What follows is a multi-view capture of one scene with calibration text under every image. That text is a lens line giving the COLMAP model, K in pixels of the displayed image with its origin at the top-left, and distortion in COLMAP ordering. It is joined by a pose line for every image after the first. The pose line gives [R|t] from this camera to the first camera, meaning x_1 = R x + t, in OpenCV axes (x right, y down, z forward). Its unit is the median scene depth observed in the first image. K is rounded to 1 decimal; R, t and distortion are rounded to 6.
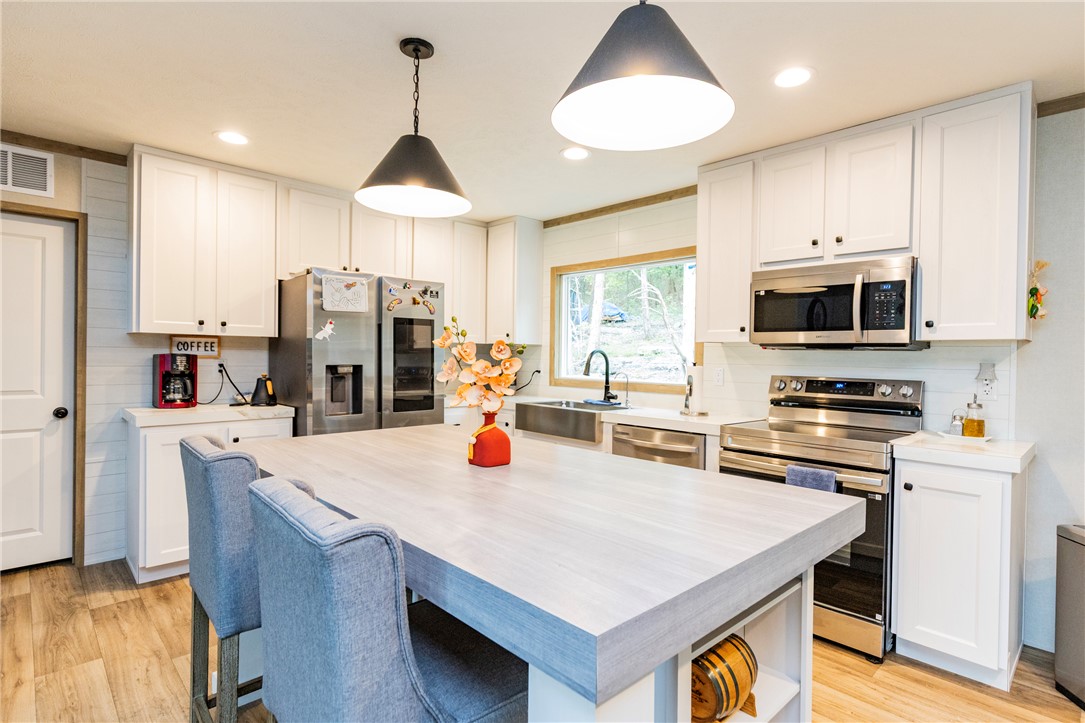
lens RADIAL K [[552.5, 0, 555.3], [0, 552.5, 365.9], [0, 0, 1]] dist [0.001561, -0.002825]
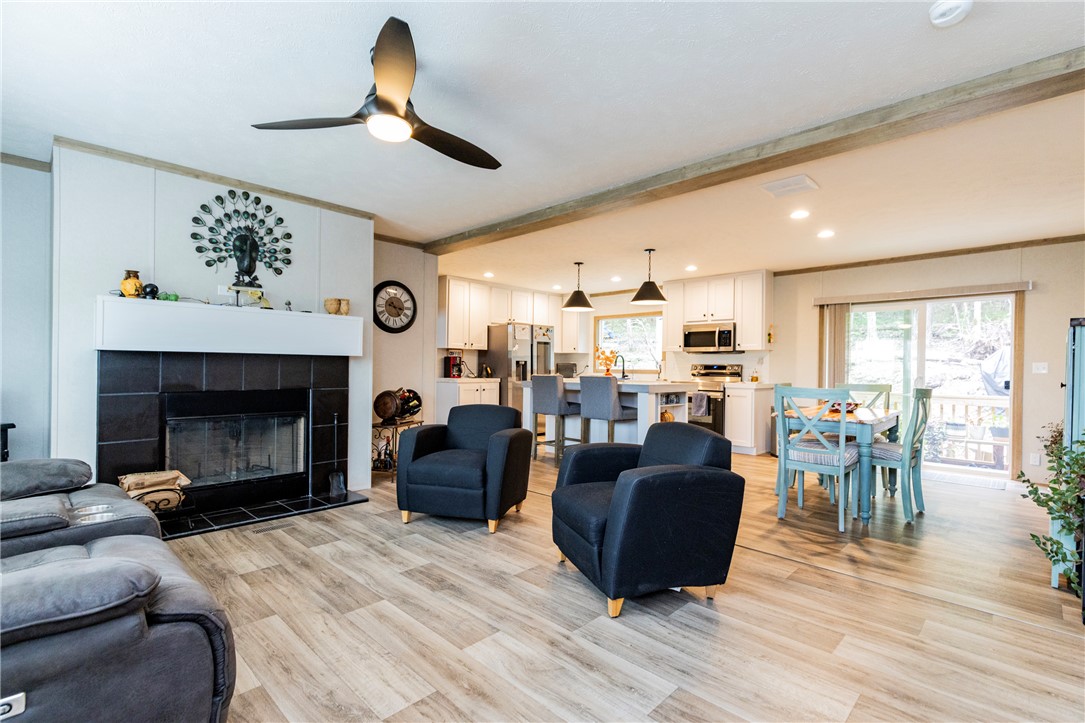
lens RADIAL K [[493.2, 0, 553.2], [0, 493.2, 367.4], [0, 0, 1]] dist [0.009220, -0.002571]
pose [[0.999656, -0.002865, 0.026060, -0.314916], [0.003327, 0.999838, -0.017679, 0.070587], [-0.026005, 0.017759, 0.999504, -1.285031]]
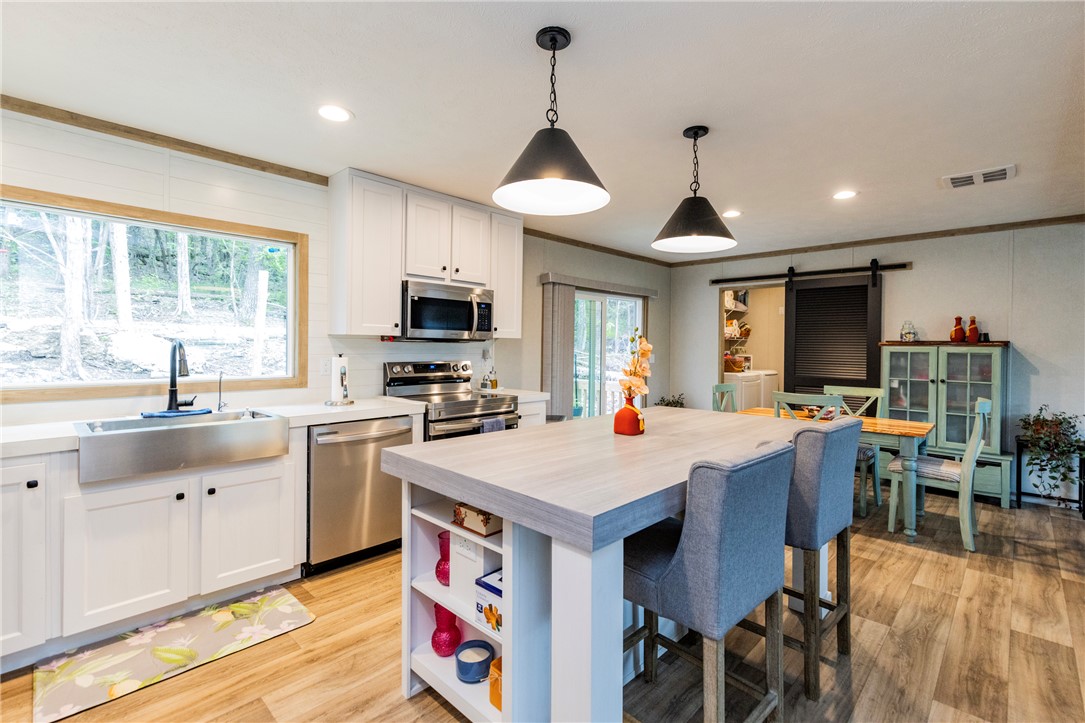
lens RADIAL K [[493.2, 0, 531.9], [0, 493.2, 354.0], [0, 0, 1]] dist [0.009220, -0.002571]
pose [[-0.019990, -0.033307, 0.999245, -0.723144], [0.008648, 0.999402, 0.033485, -0.036089], [-0.999763, 0.009310, -0.019690, 0.702688]]
